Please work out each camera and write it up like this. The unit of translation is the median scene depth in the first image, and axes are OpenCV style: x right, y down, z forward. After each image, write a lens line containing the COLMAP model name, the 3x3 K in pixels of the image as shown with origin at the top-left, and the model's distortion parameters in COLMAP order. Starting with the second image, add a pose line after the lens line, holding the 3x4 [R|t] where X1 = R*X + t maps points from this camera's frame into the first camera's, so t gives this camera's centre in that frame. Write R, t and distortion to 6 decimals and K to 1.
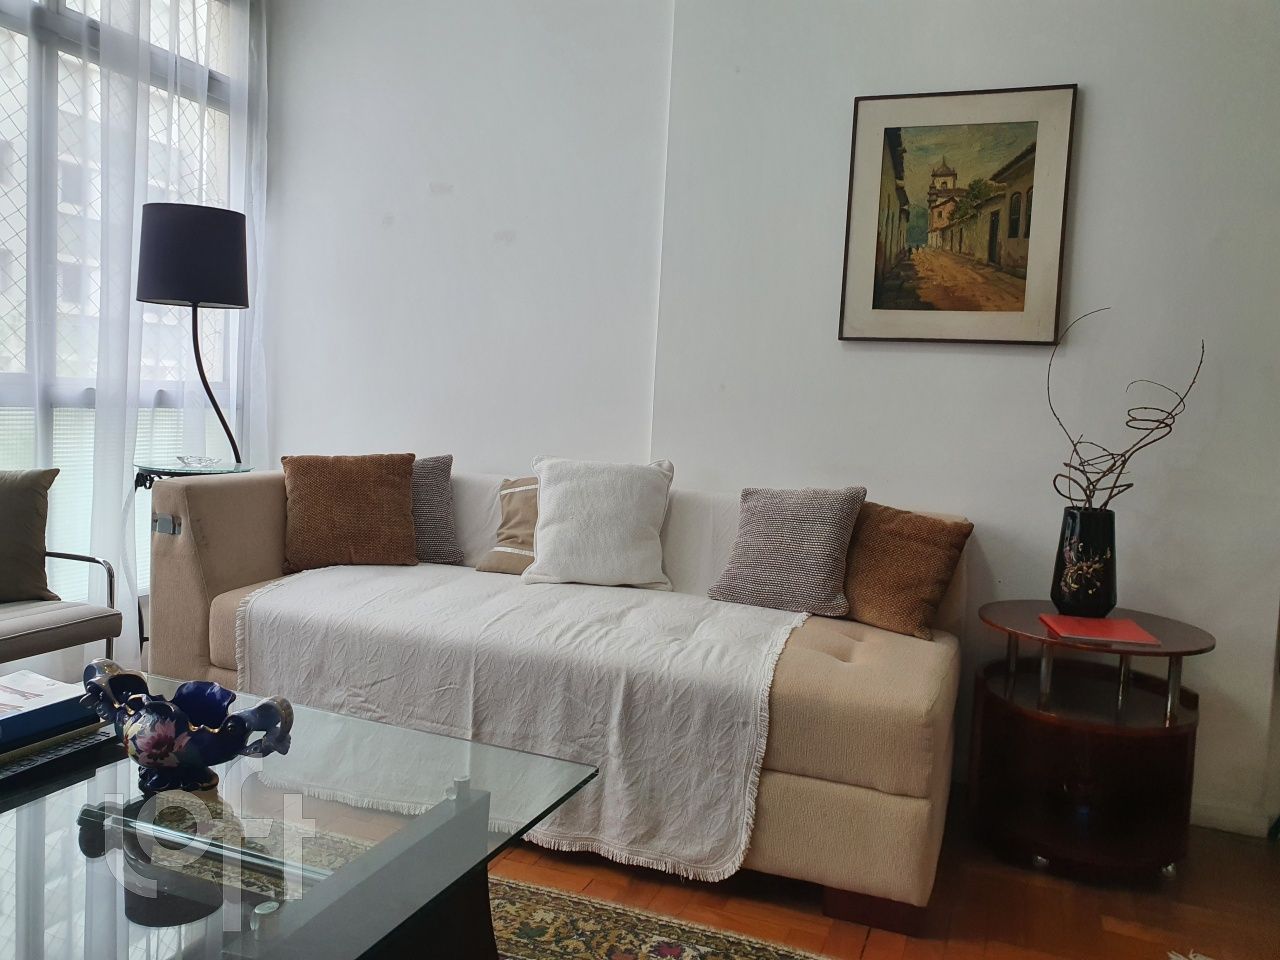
lens RADIAL K [[950.1, 0, 640.0], [0, 950.1, 480.0], [0, 0, 1]] dist [-0.037756, 0.003510]
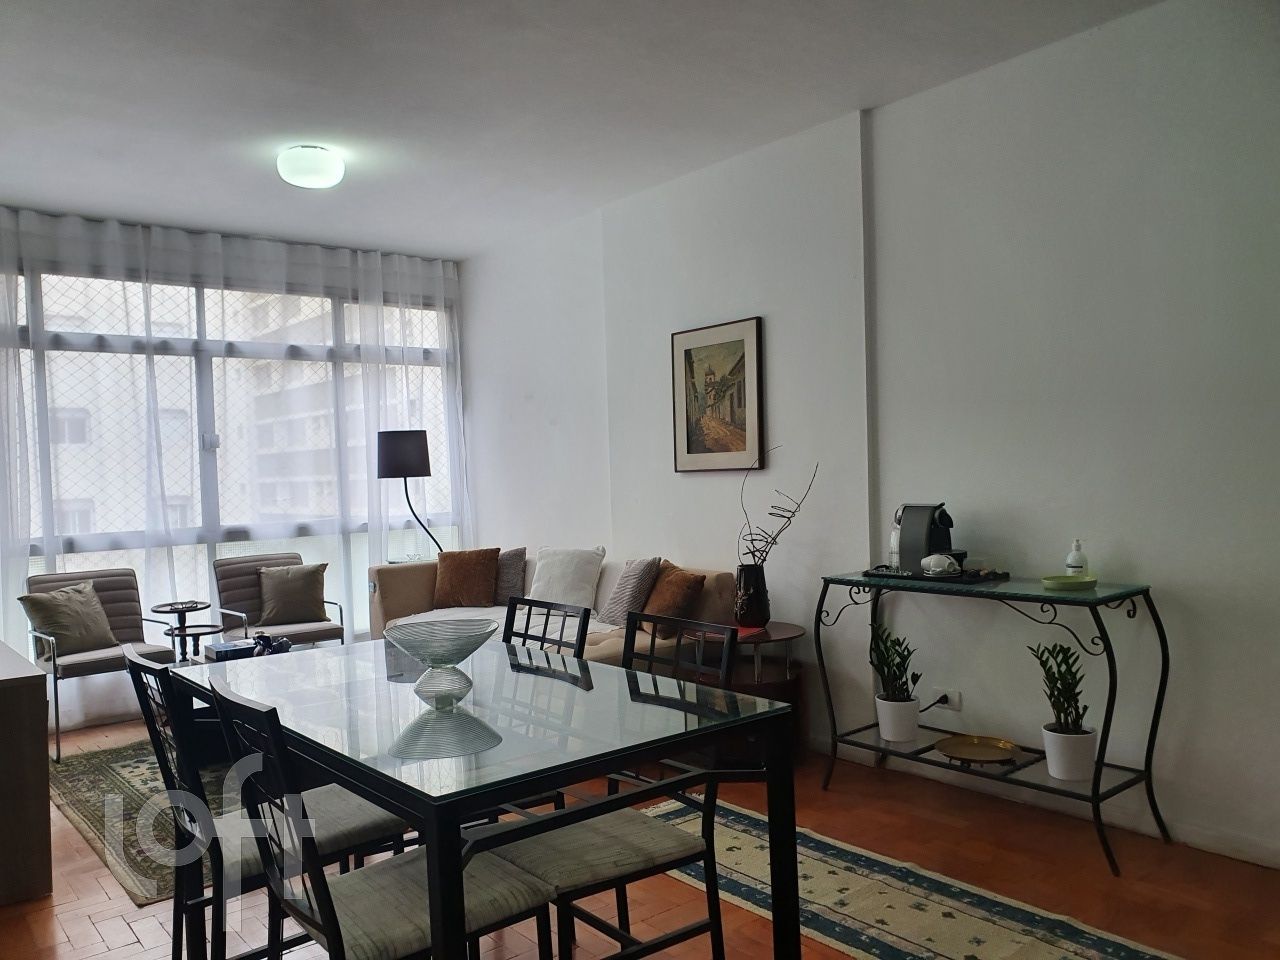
lens RADIAL K [[1008.7, 0, 636.9], [0, 1008.7, 509.3], [0, 0, 1]] dist [0.042710, -0.054592]
pose [[0.860462, -0.061690, -0.505766, 1.109558], [0.037925, 0.997644, -0.057163, 0.022072], [0.508101, 0.030005, 0.860775, -0.636431]]
